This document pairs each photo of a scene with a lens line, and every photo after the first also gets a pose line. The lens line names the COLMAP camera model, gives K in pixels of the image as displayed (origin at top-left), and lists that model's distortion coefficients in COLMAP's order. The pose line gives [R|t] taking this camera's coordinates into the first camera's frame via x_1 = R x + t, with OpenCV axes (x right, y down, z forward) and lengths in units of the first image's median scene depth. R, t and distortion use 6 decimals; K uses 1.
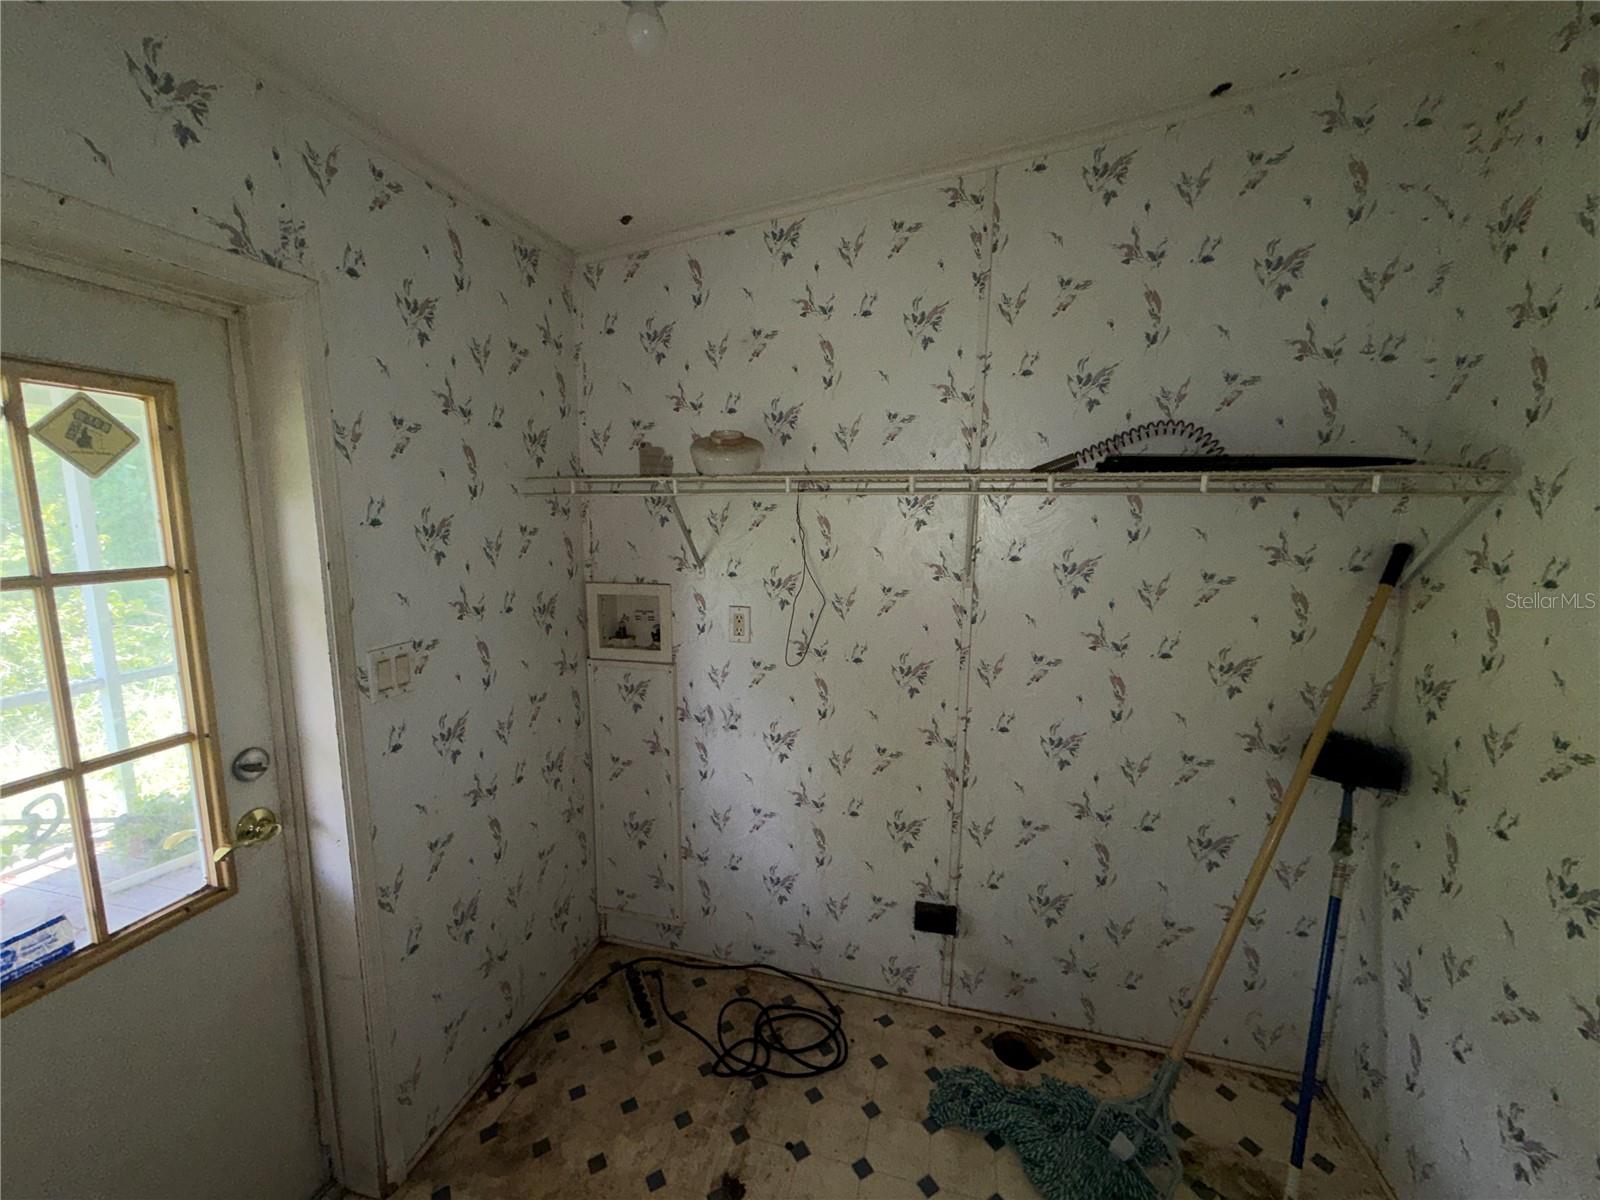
lens RADIAL K [[635.9, 0, 793.5], [0, 635.9, 601.3], [0, 0, 1]] dist [0.000658, -0.000035]
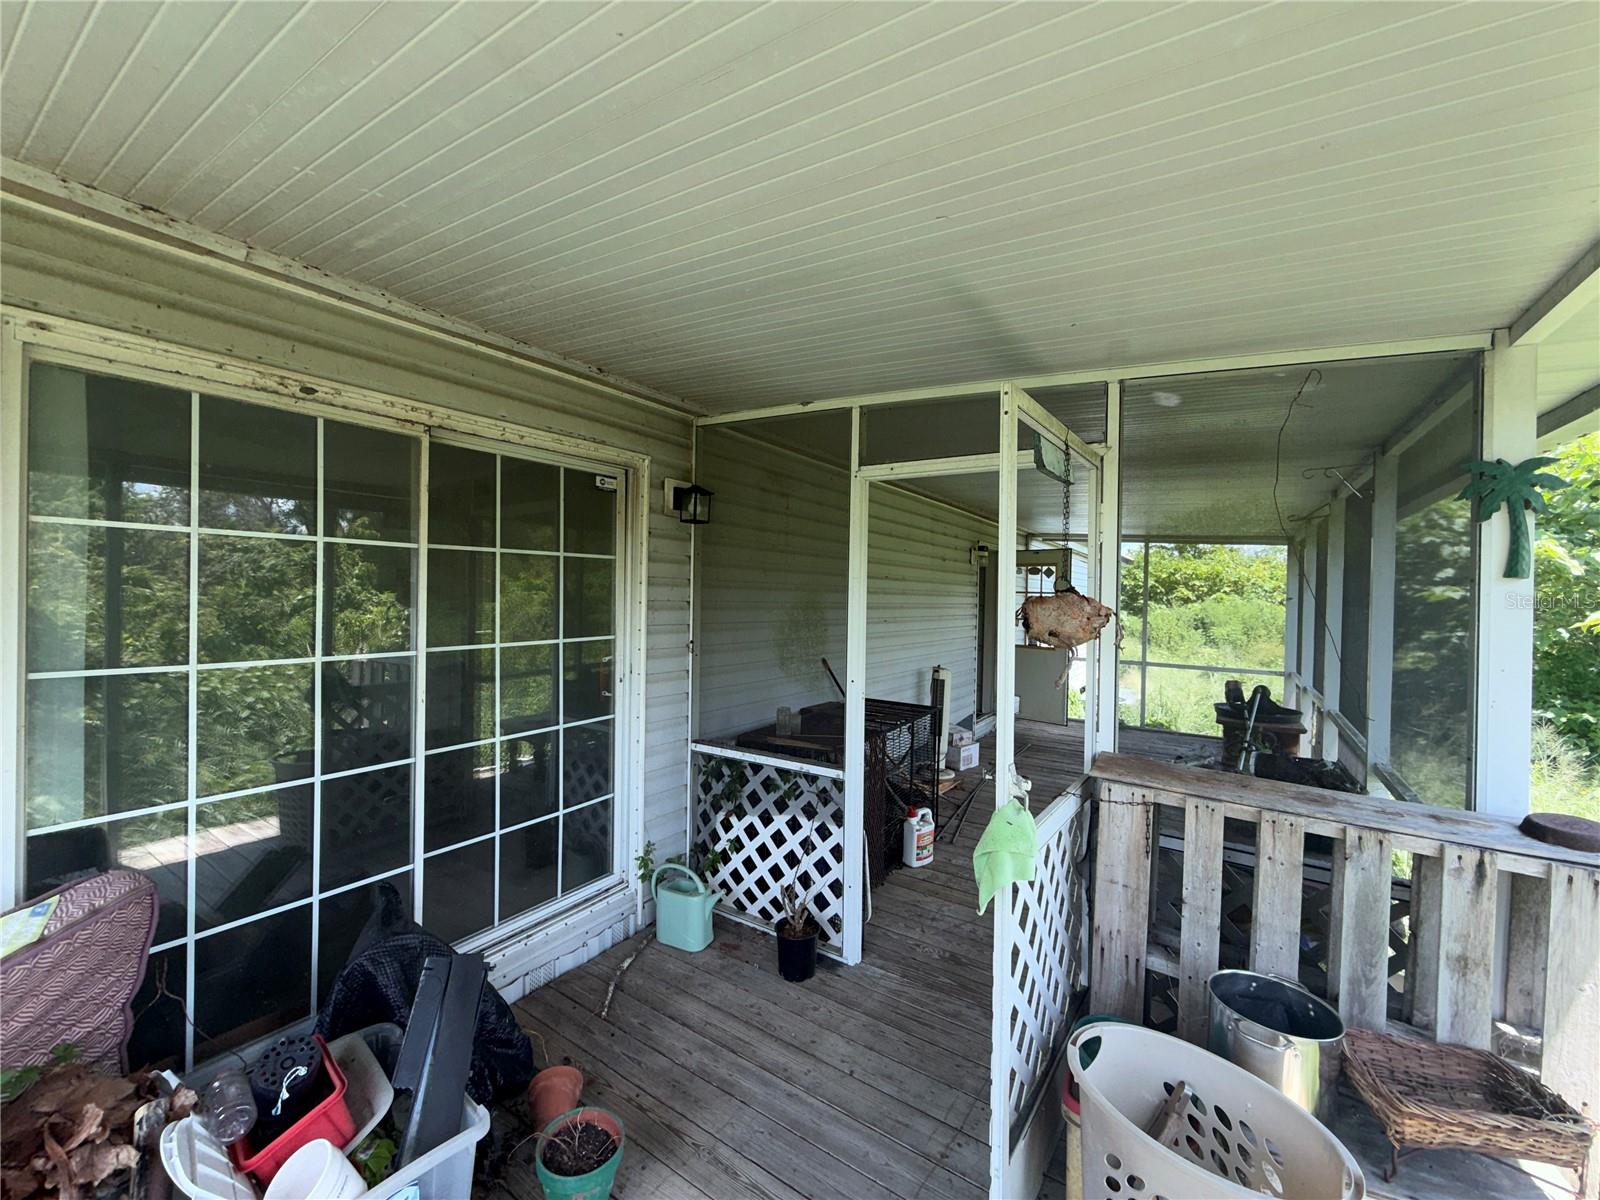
lens RADIAL K [[635.9, 0, 793.5], [0, 635.9, 601.3], [0, 0, 1]] dist [0.000658, -0.000035]
pose [[-0.336464, -0.003260, -0.941691, 5.894372], [-0.156288, 0.986319, 0.052427, 0.108539], [0.928637, 0.164815, -0.332370, 0.717336]]
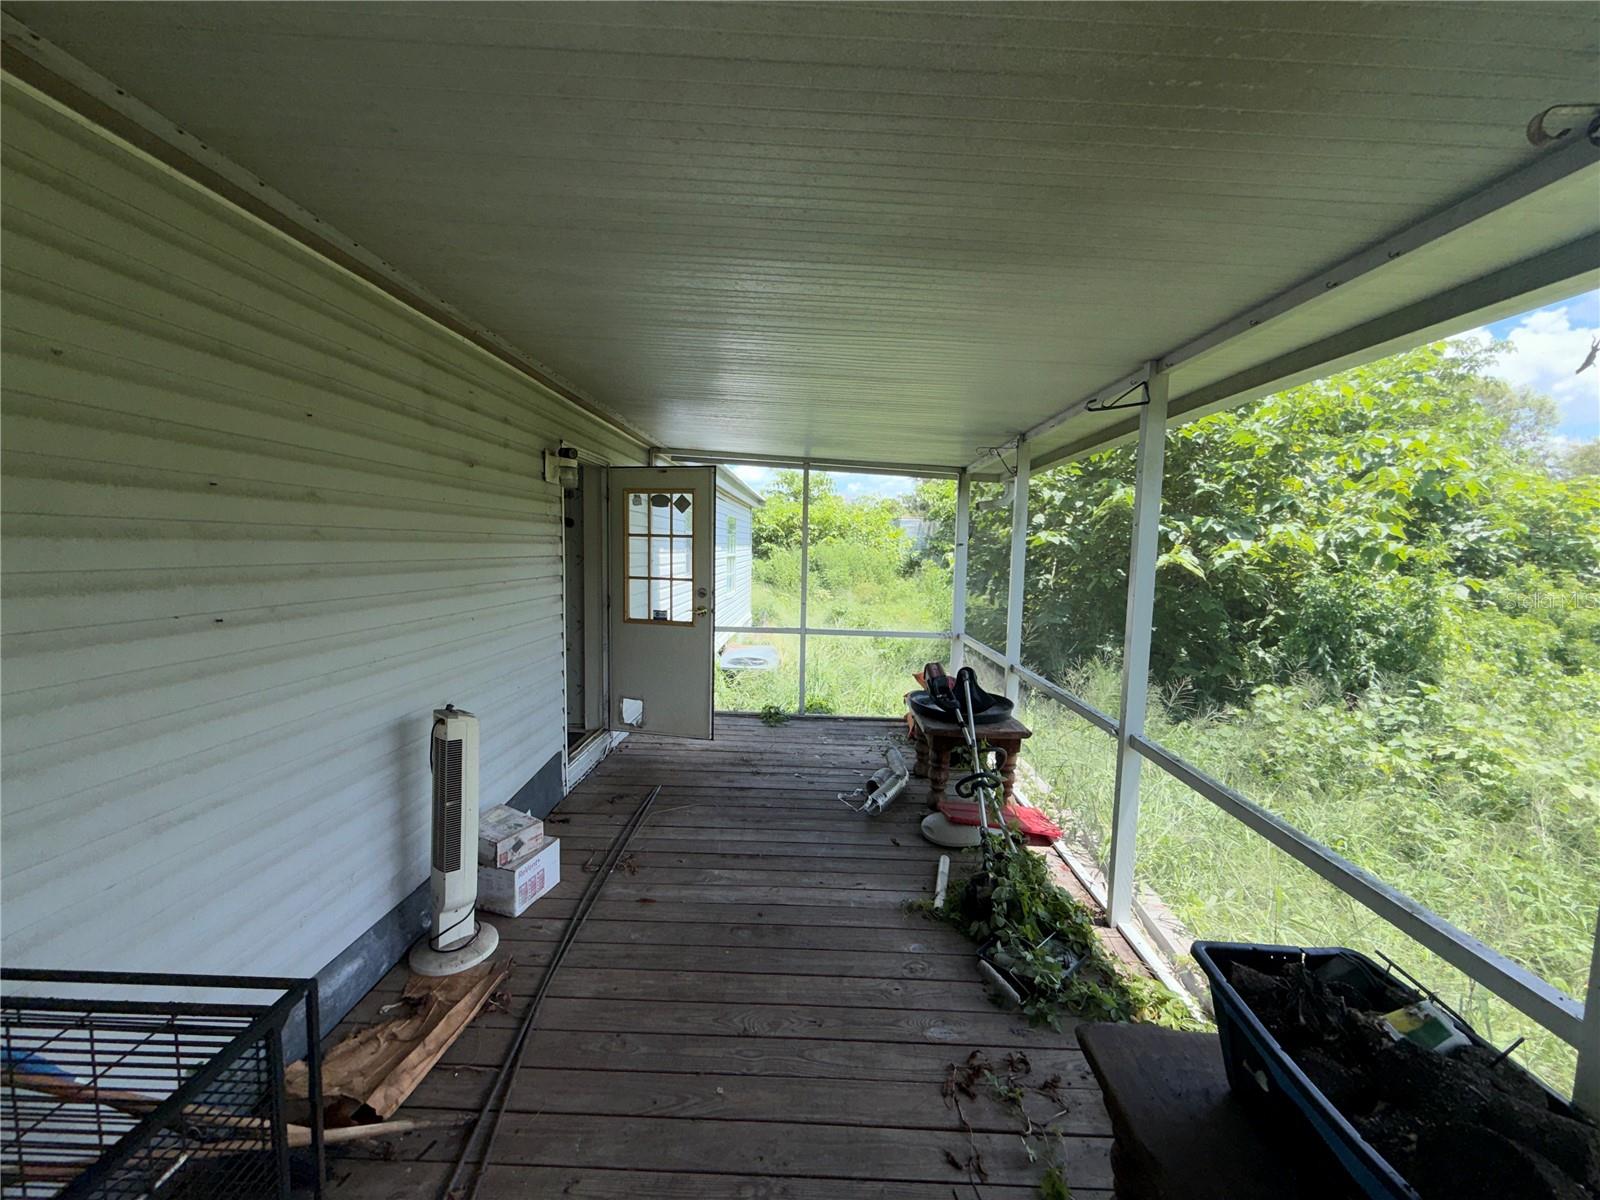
lens RADIAL K [[635.9, 0, 793.5], [0, 635.9, 601.3], [0, 0, 1]] dist [0.000658, -0.000035]
pose [[0.216203, 0.085107, -0.972632, 3.116255], [-0.159270, 0.985924, 0.050867, 0.048957], [0.963270, 0.143913, 0.226715, 0.782788]]
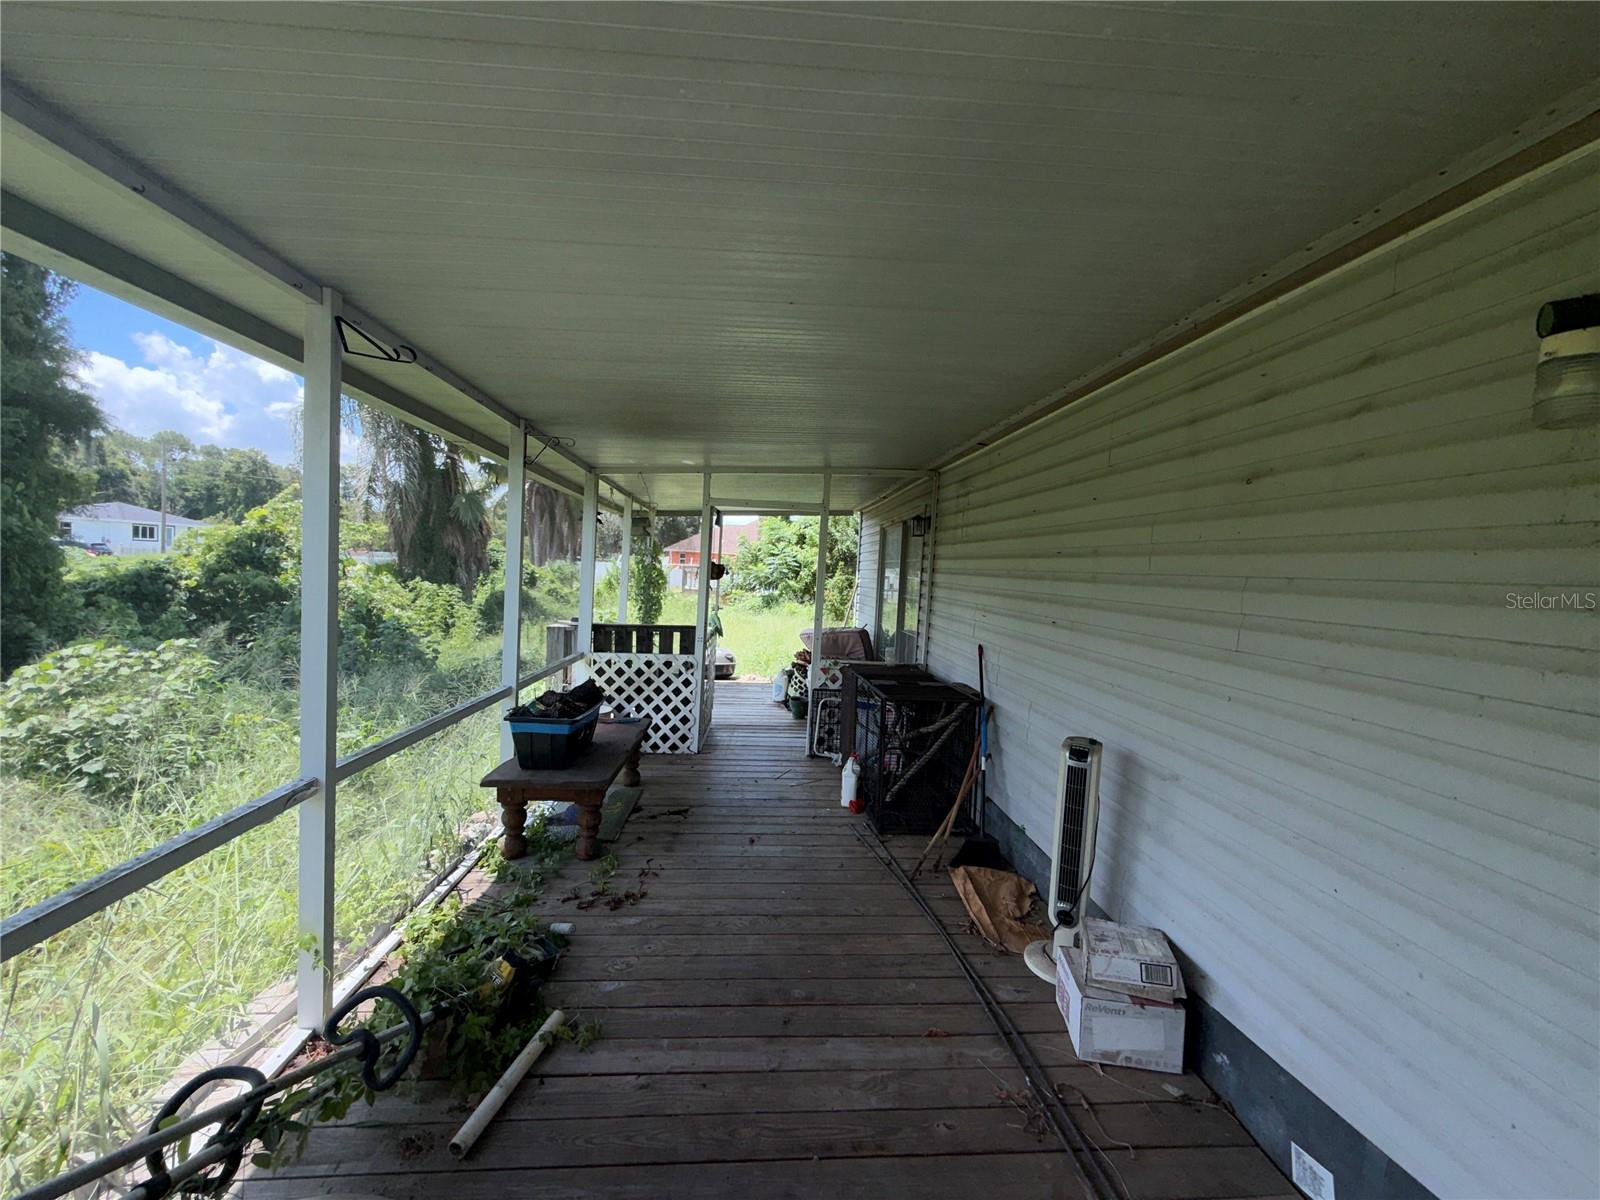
lens RADIAL K [[635.9, 0, 793.5], [0, 635.9, 601.3], [0, 0, 1]] dist [0.000658, -0.000035]
pose [[-0.319754, -0.071697, 0.944784, -0.906078], [0.080716, 0.991447, 0.102556, -0.101428], [-0.944056, 0.109051, -0.311232, 1.820340]]
